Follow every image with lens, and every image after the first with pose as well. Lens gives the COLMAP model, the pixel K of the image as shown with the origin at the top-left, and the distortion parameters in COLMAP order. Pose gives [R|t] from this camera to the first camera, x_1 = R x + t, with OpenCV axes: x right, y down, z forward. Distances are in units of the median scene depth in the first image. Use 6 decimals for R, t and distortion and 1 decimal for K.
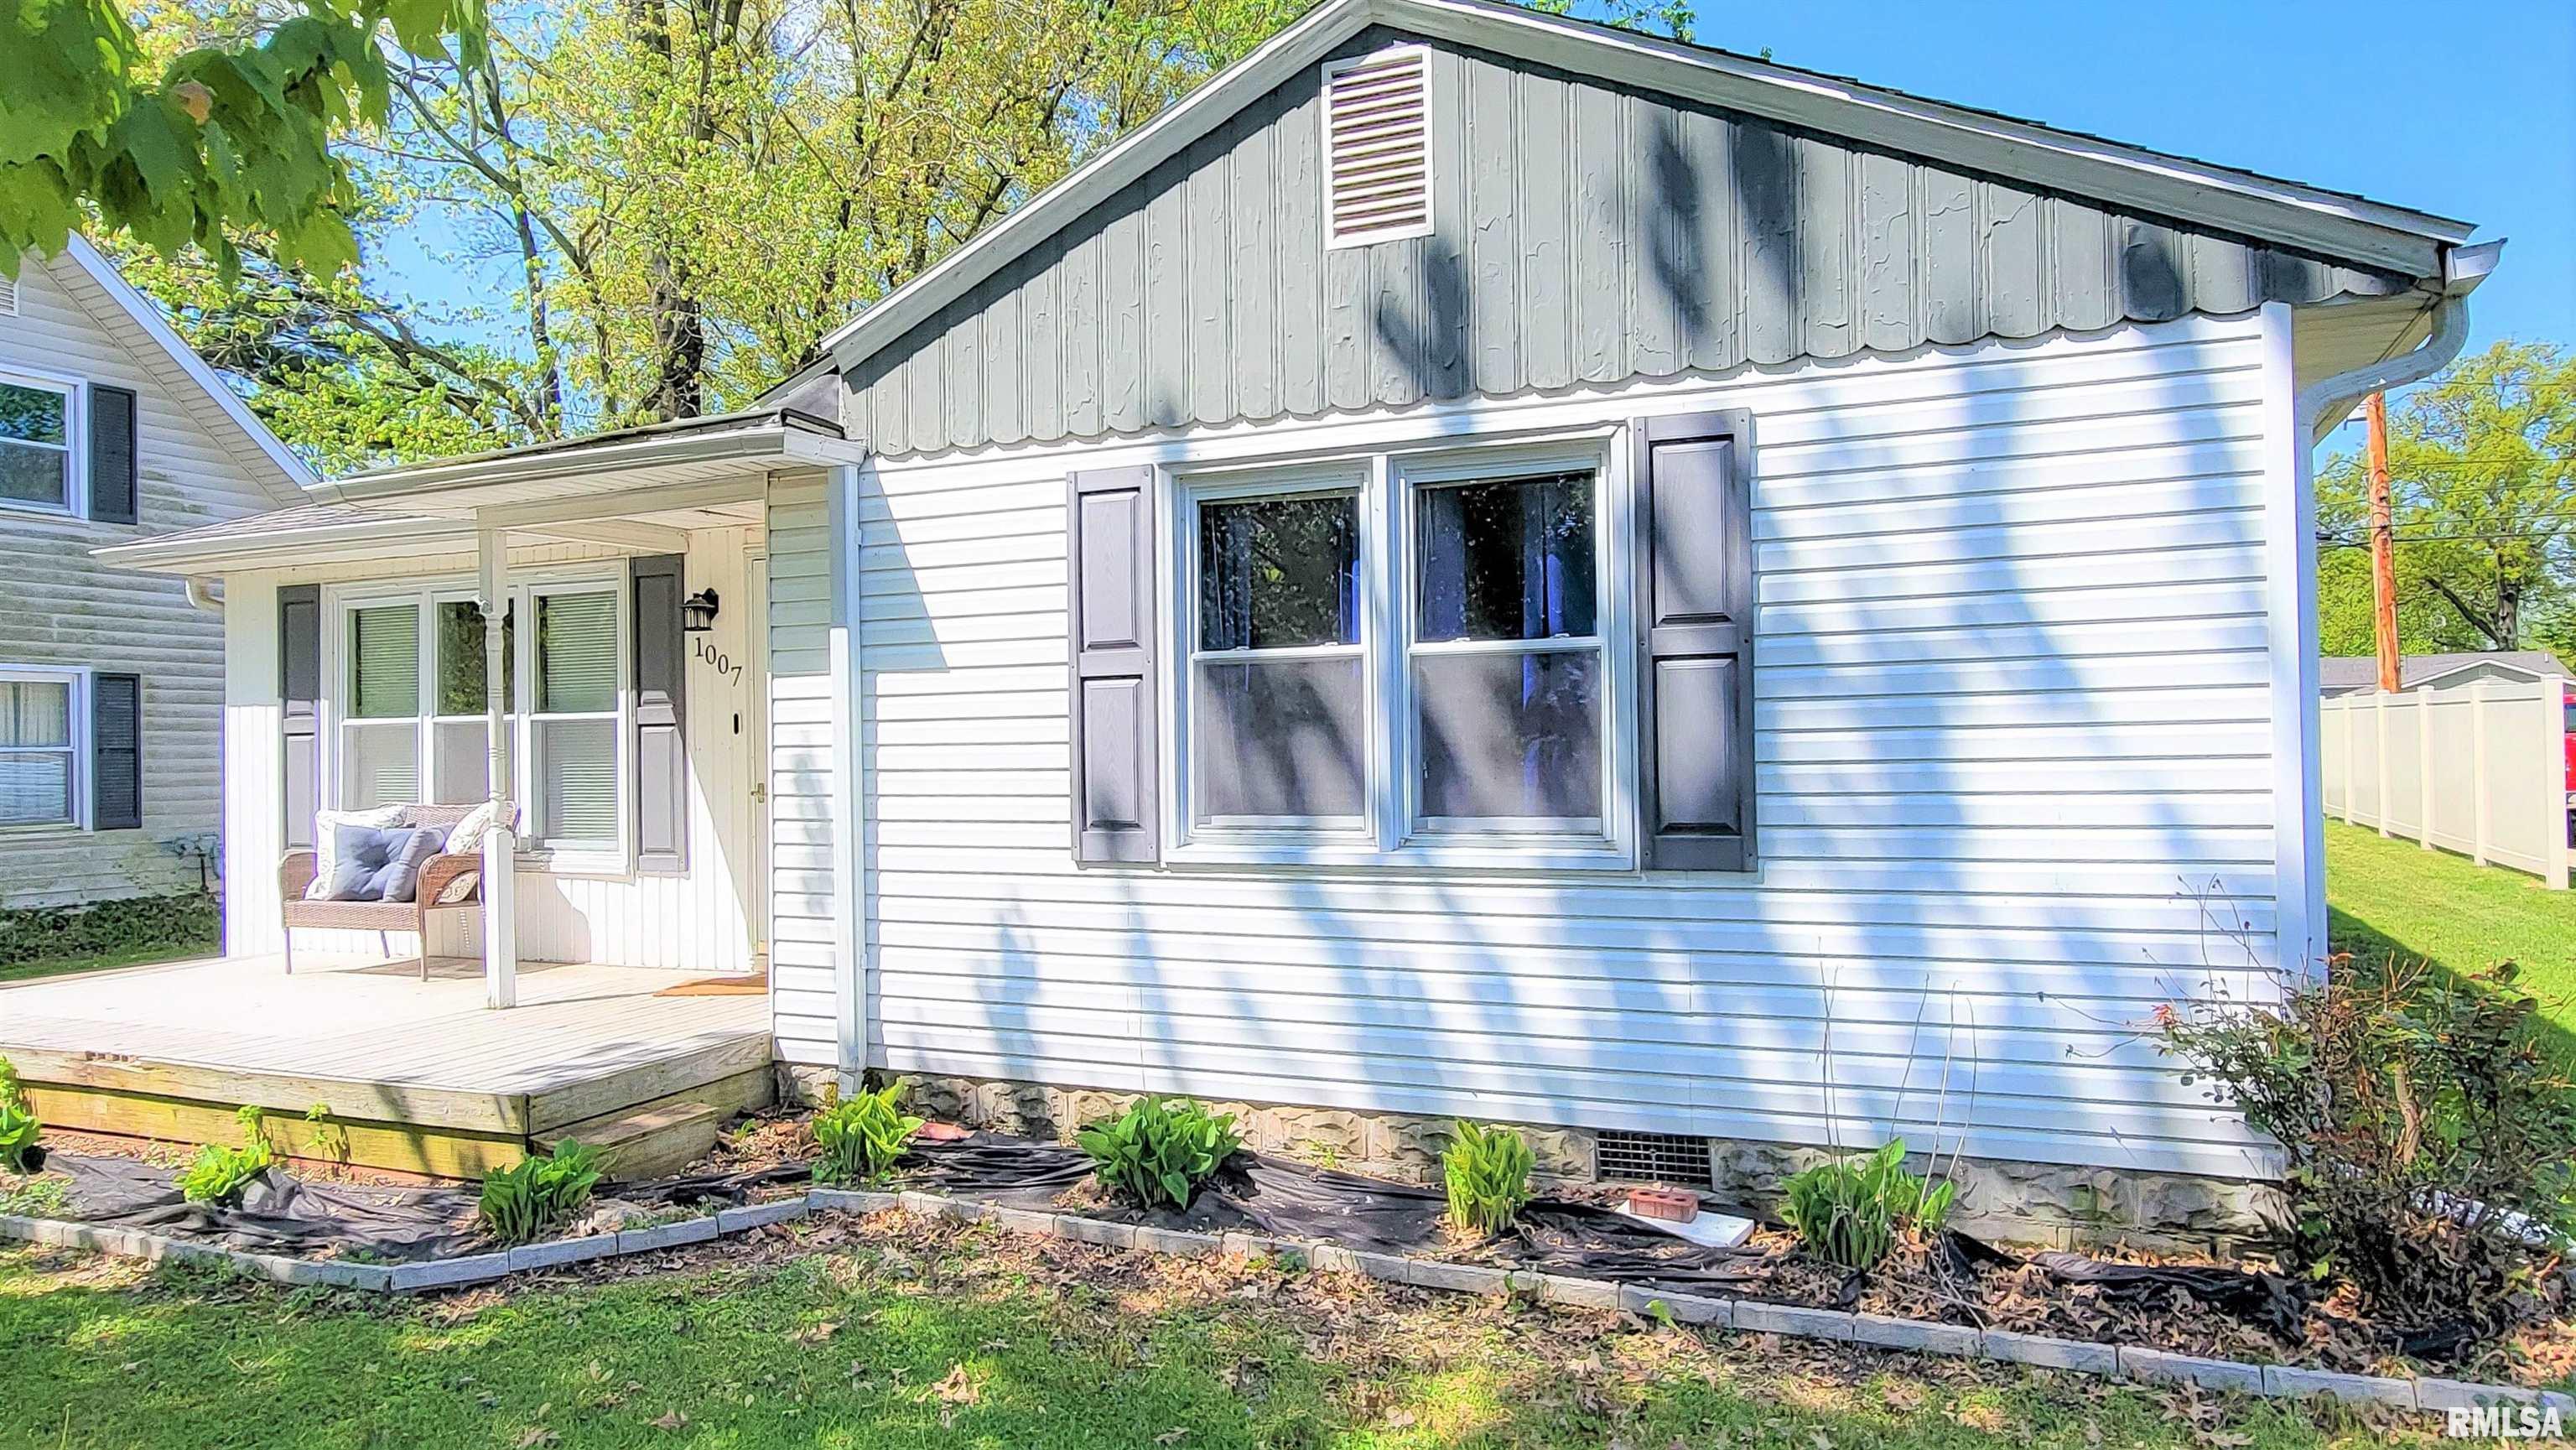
lens RADIAL K [[1654.4, 0, 1279.7], [0, 1654.4, 733.1], [0, 0, 1]] dist [-0.000238, -0.000854]
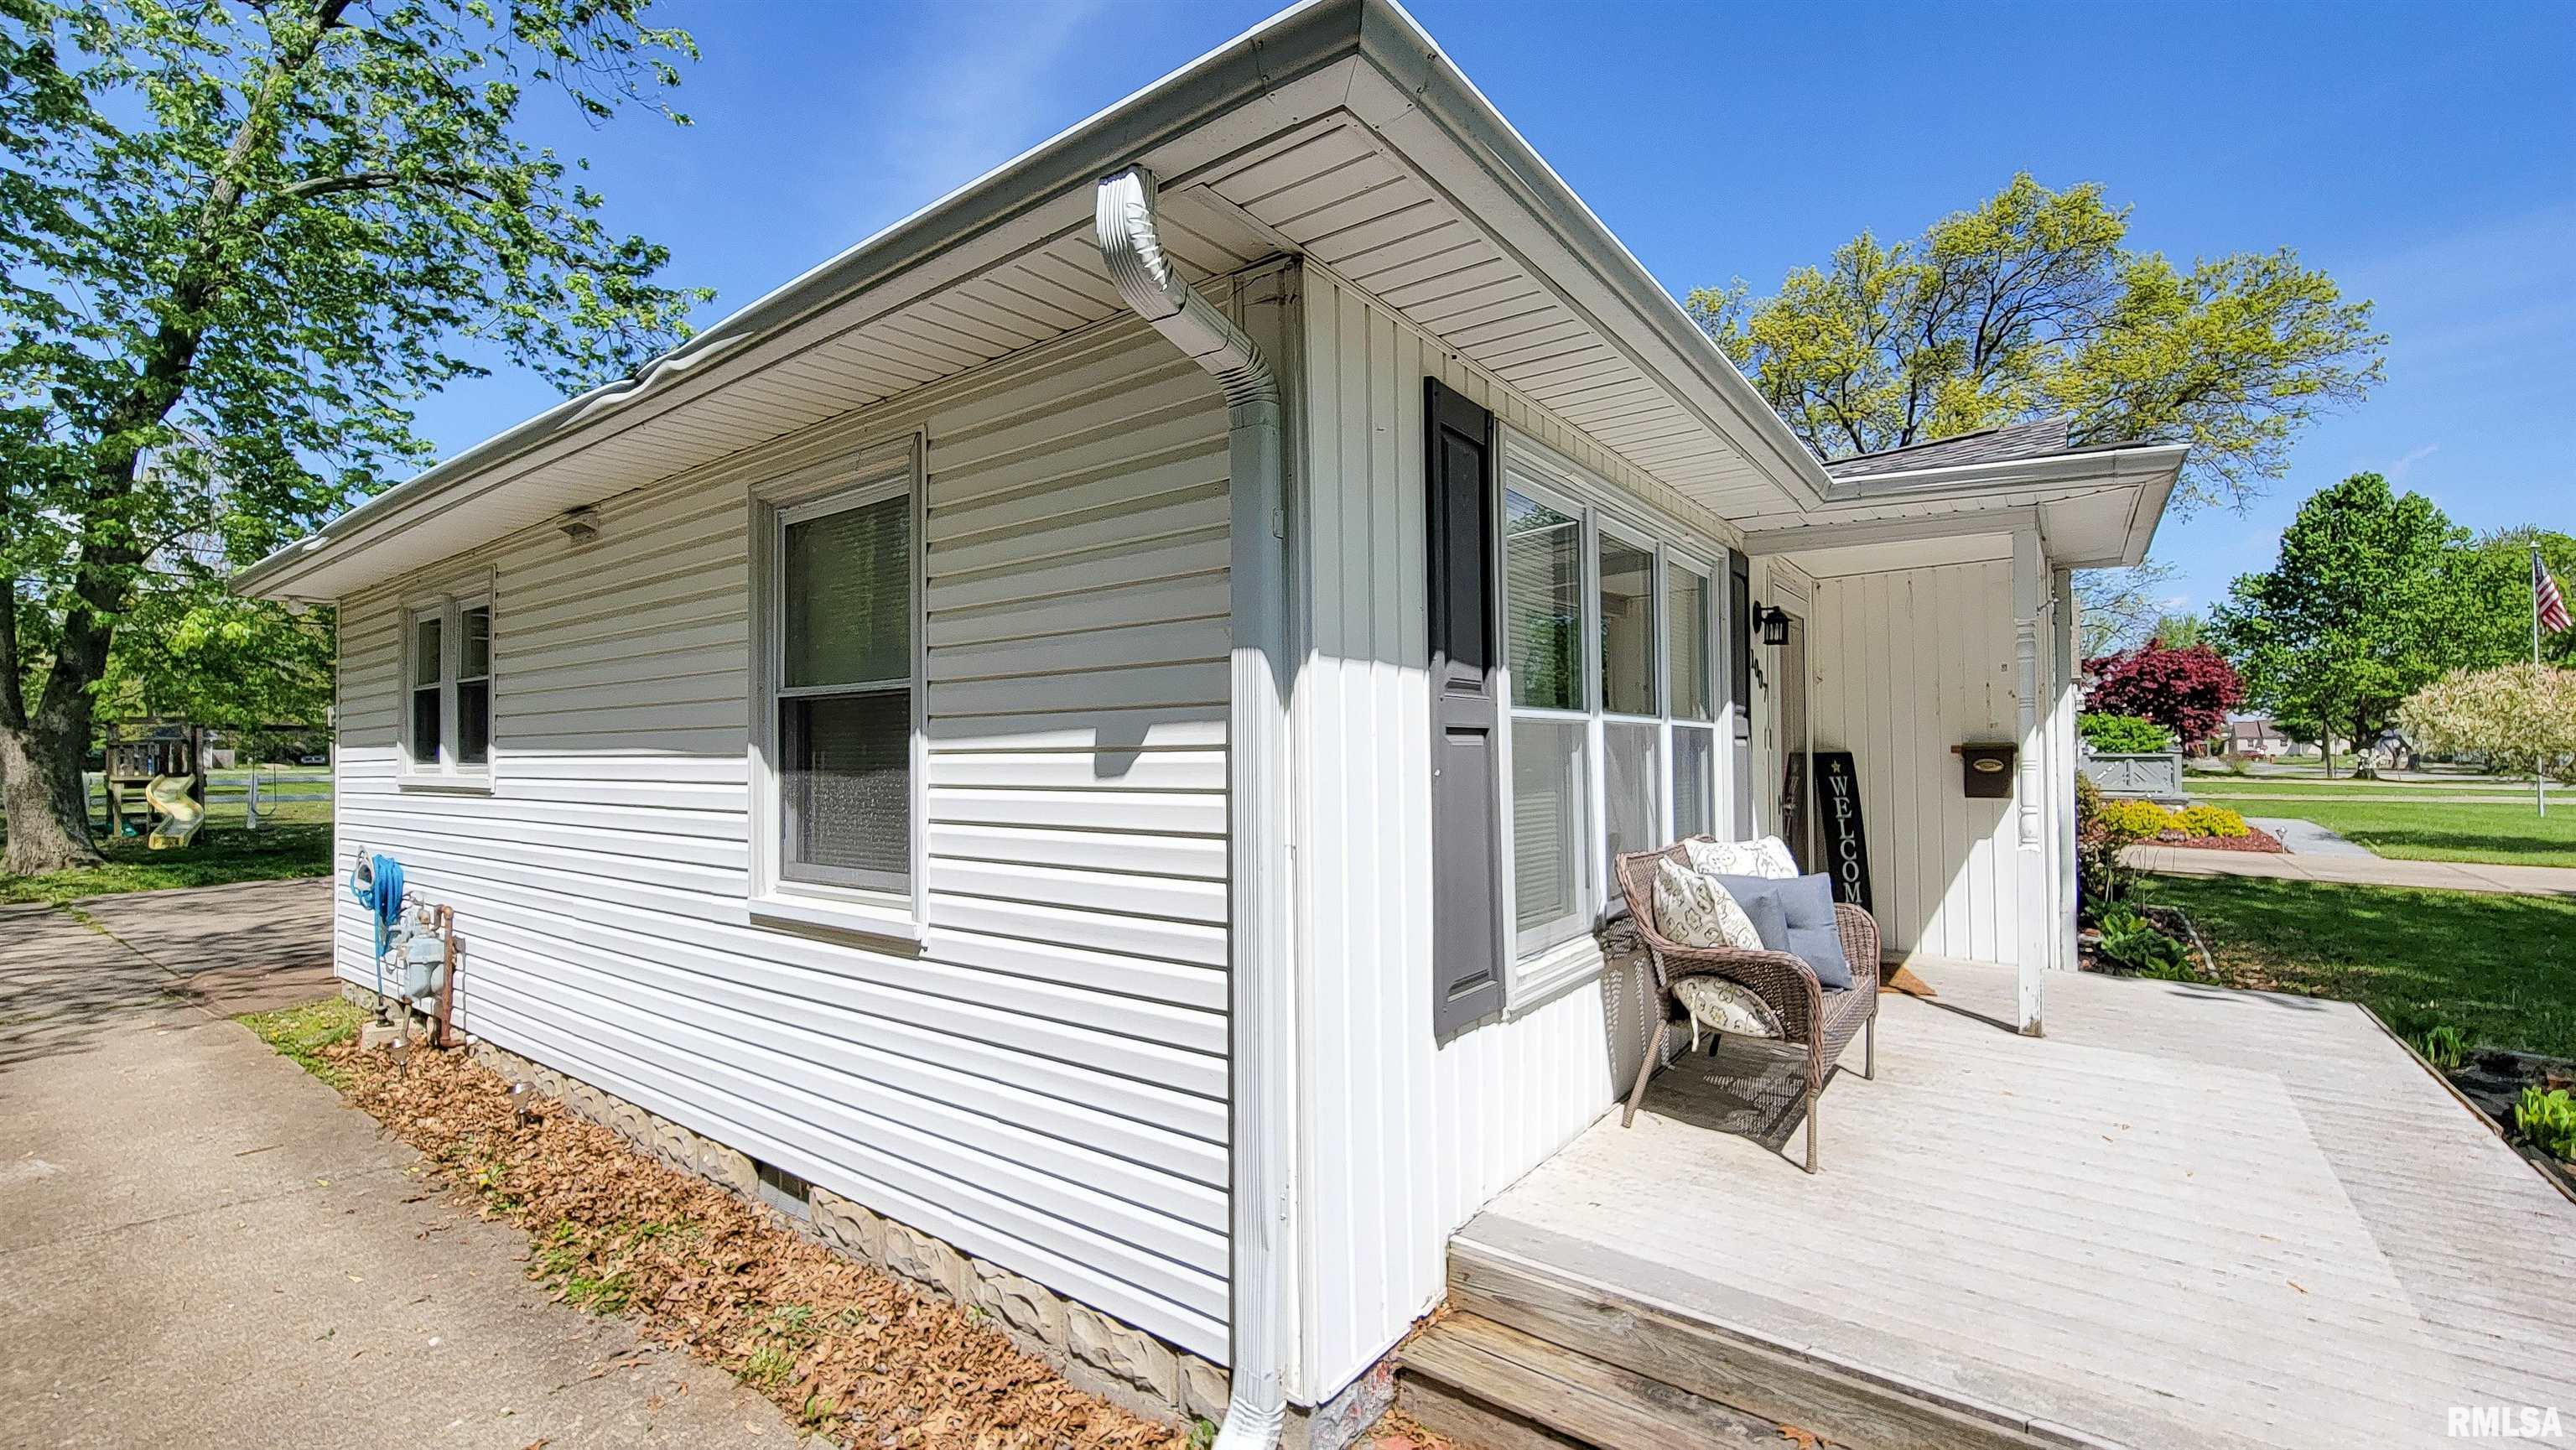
lens RADIAL K [[1036.7, 0, 1321.9], [0, 1036.7, 738.8], [0, 0, 1]] dist [0.001573, 0.000208]
pose [[0.204896, 0.026580, 0.978423, -1.384453], [-0.001926, 0.999640, -0.026753, 0.016420], [-0.978782, 0.003597, 0.204874, 1.554143]]
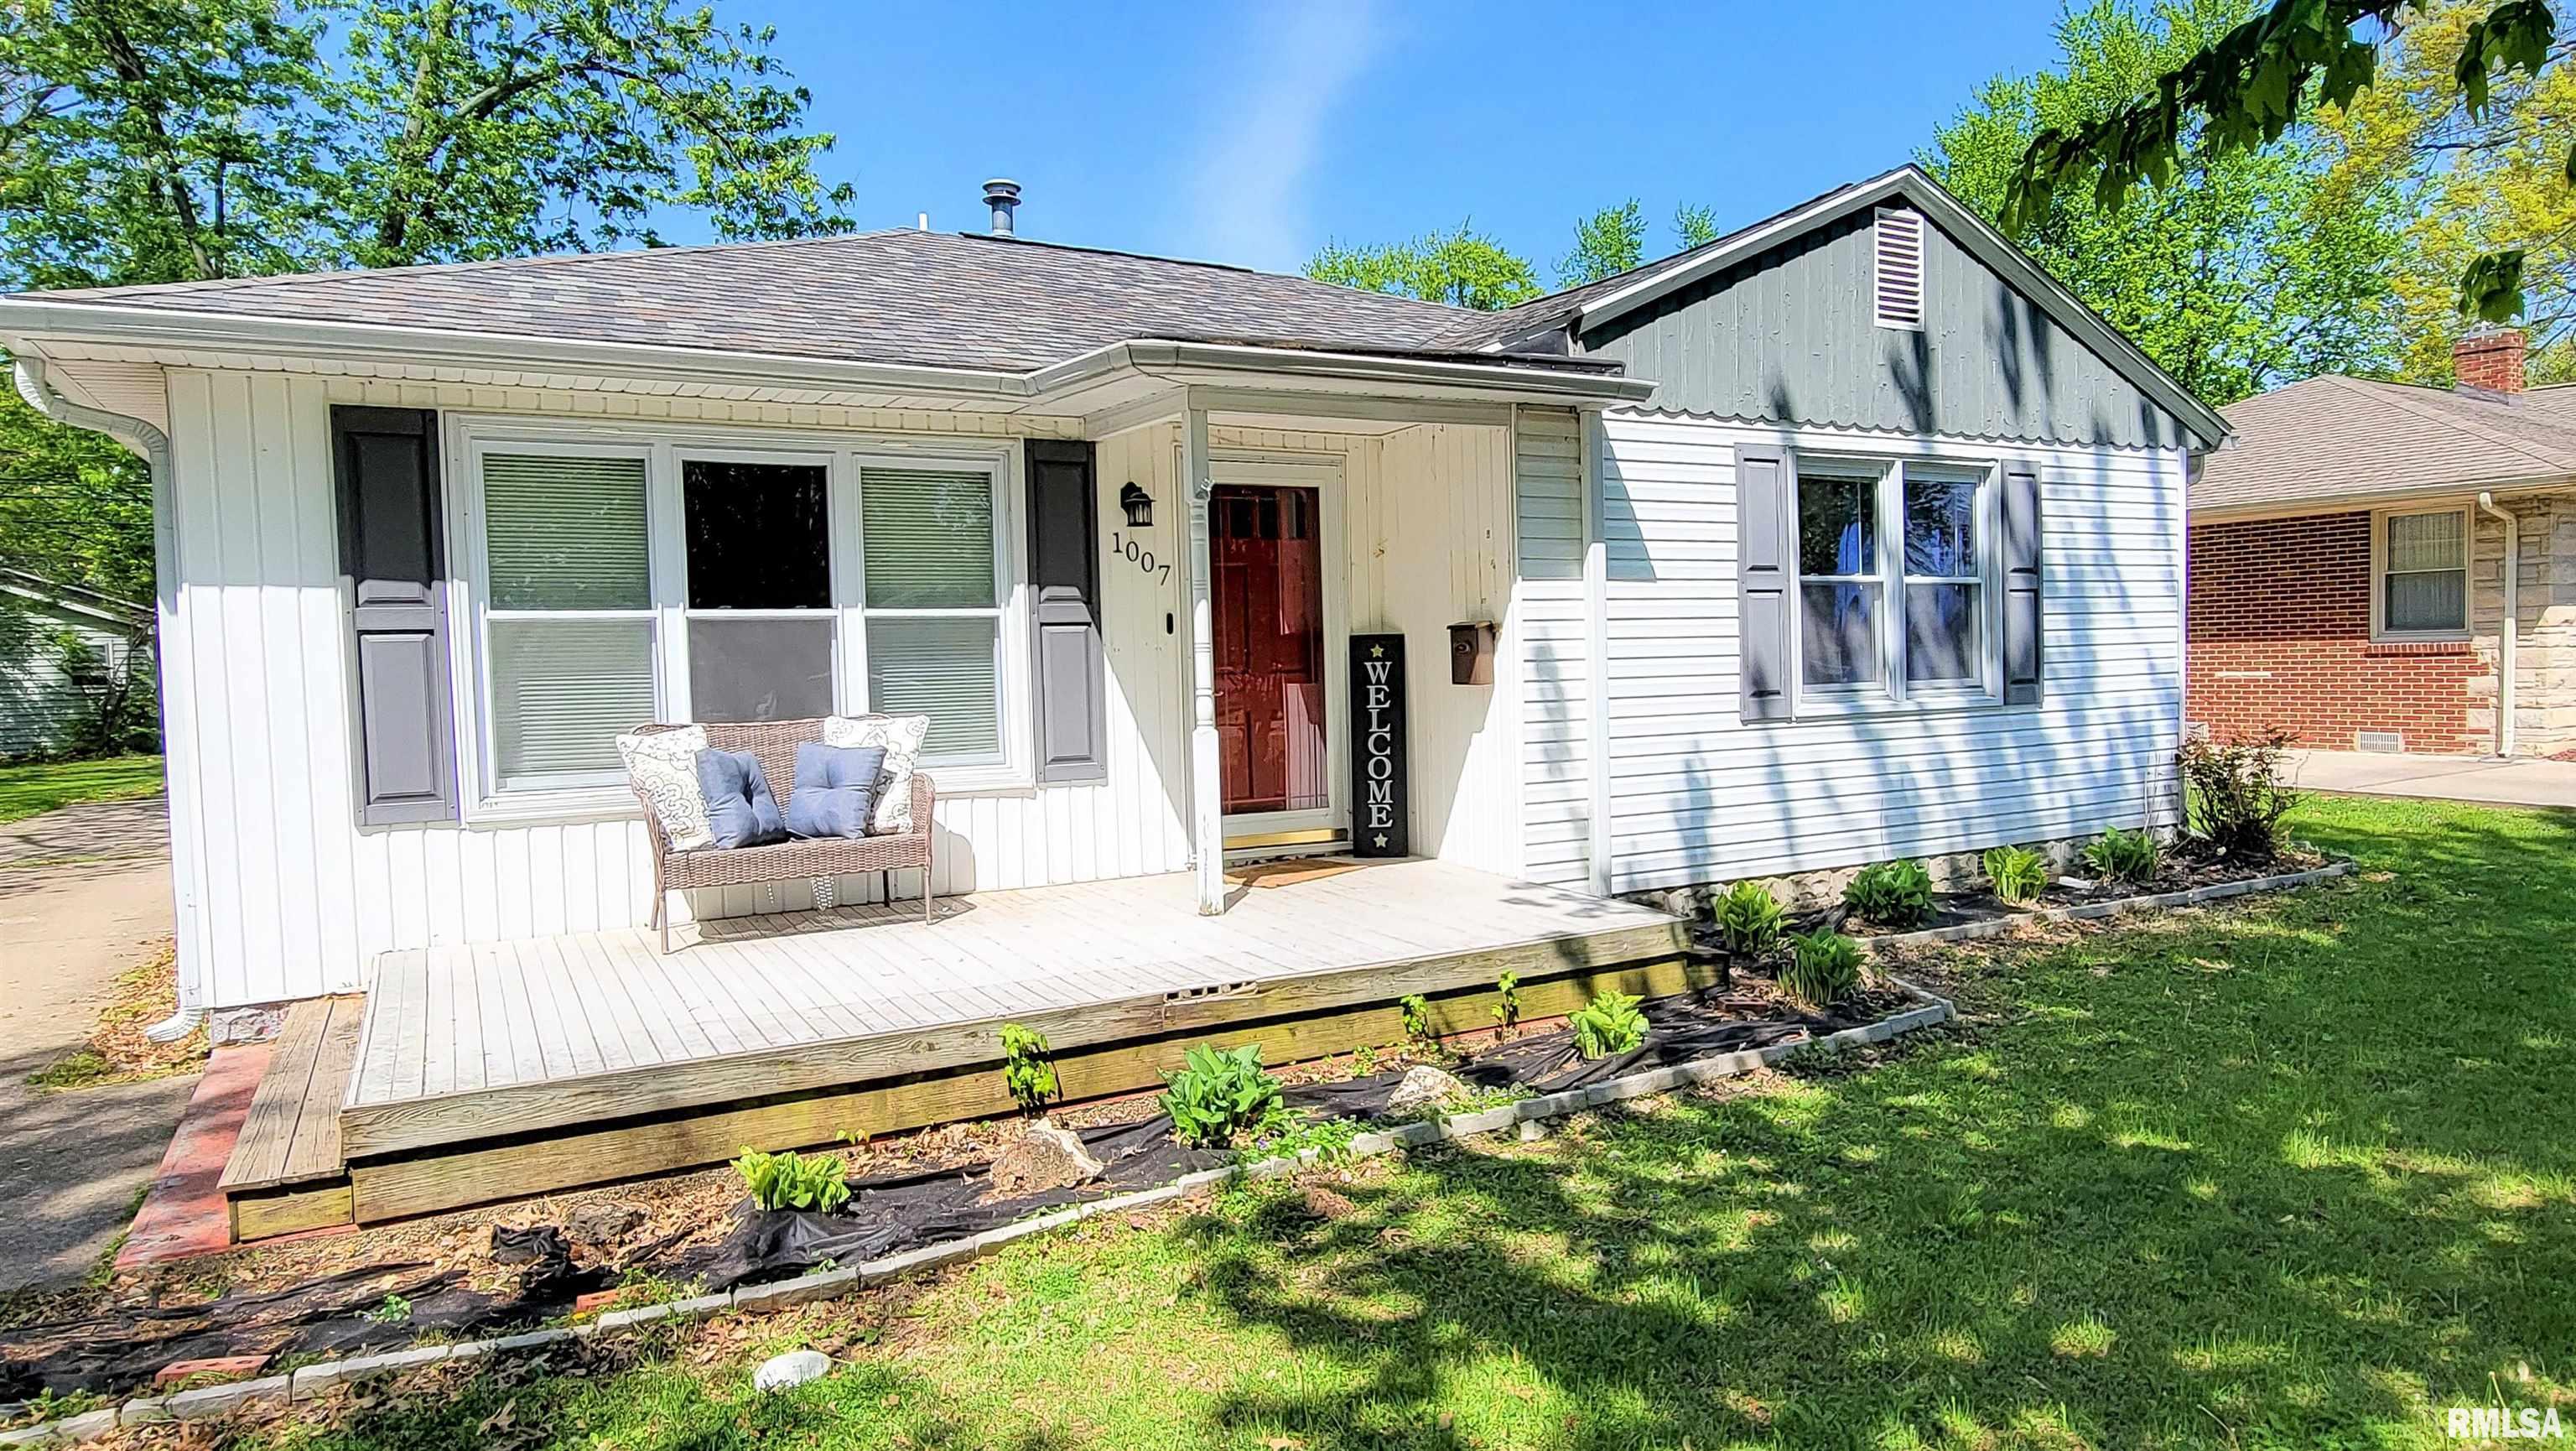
lens RADIAL K [[1568.7, 0, 1371.2], [0, 1568.7, 725.2], [0, 0, 1]] dist [0.003180, 0.000032]
pose [[0.578641, -0.036860, 0.814749, -1.400584], [0.007745, 0.999181, 0.039704, 0.026019], [-0.815546, -0.016664, 0.578452, 0.483028]]
